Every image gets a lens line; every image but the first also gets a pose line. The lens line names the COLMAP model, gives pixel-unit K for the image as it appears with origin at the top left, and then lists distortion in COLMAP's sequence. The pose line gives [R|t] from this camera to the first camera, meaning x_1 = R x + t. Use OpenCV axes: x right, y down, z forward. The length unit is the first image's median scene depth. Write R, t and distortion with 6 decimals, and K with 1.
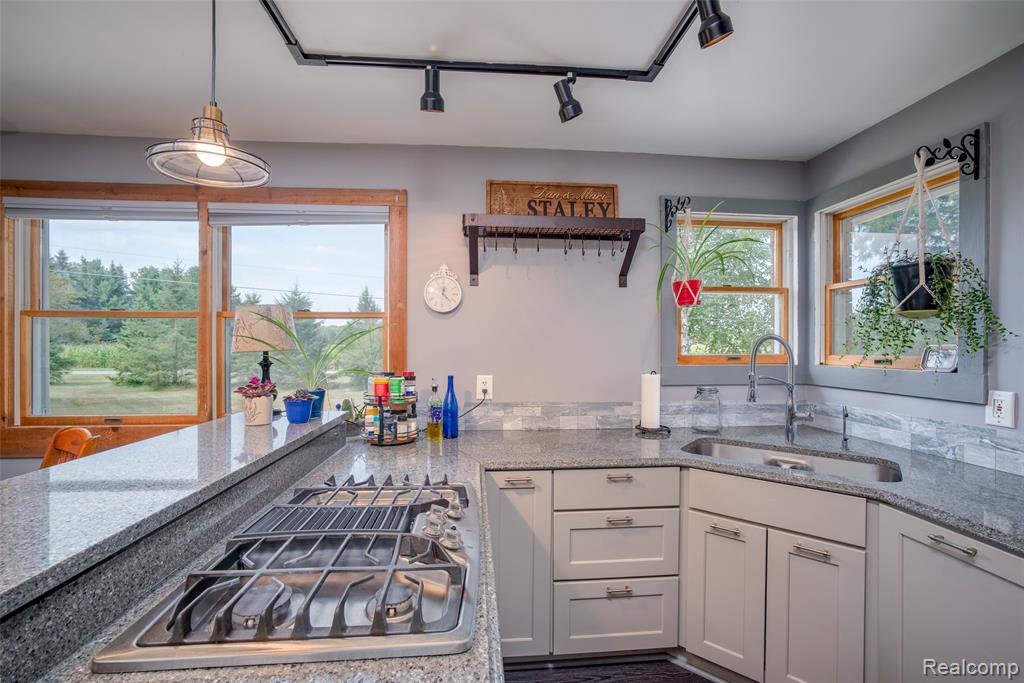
lens RADIAL K [[430.1, 0, 509.0], [0, 430.1, 344.2], [0, 0, 1]] dist [-0.031668, 0.012322]
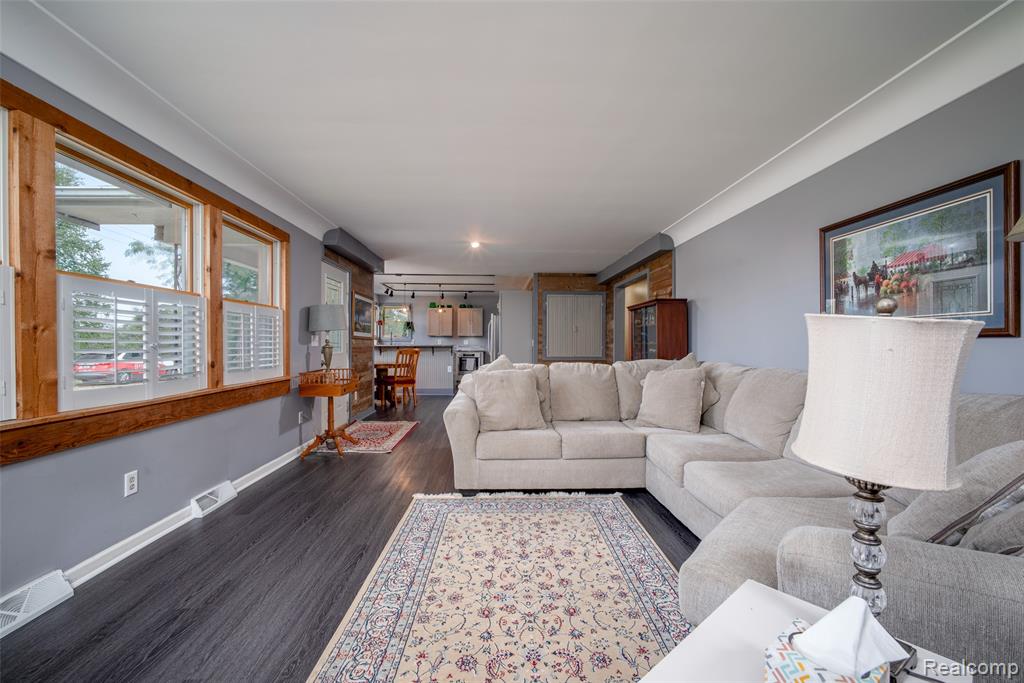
lens RADIAL K [[430.1, 0, 509.0], [0, 430.1, 344.2], [0, 0, 1]] dist [-0.031668, 0.012322]
pose [[0.056991, -0.006175, 0.998356, -4.422812], [-0.007561, 0.999950, 0.006617, 0.088722], [-0.998346, -0.007926, 0.056942, -0.804837]]
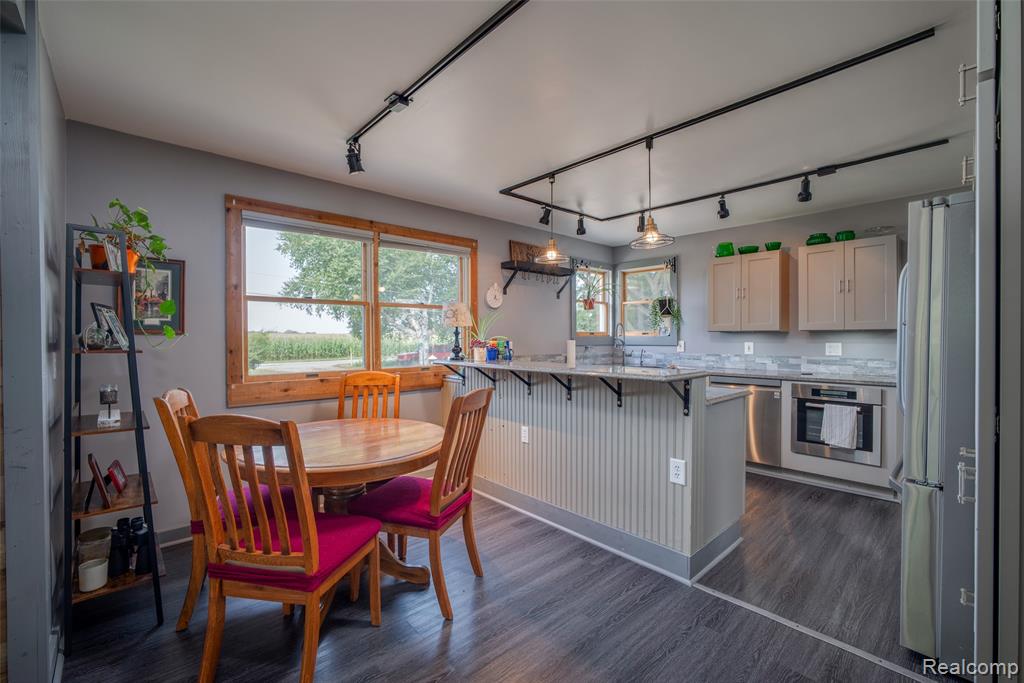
lens RADIAL K [[430.1, 0, 509.0], [0, 430.1, 344.2], [0, 0, 1]] dist [-0.031668, 0.012322]
pose [[0.798361, -0.013530, 0.602027, -1.252343], [0.001485, 0.999789, 0.020500, 0.045710], [-0.602177, -0.015472, 0.798213, -0.552927]]
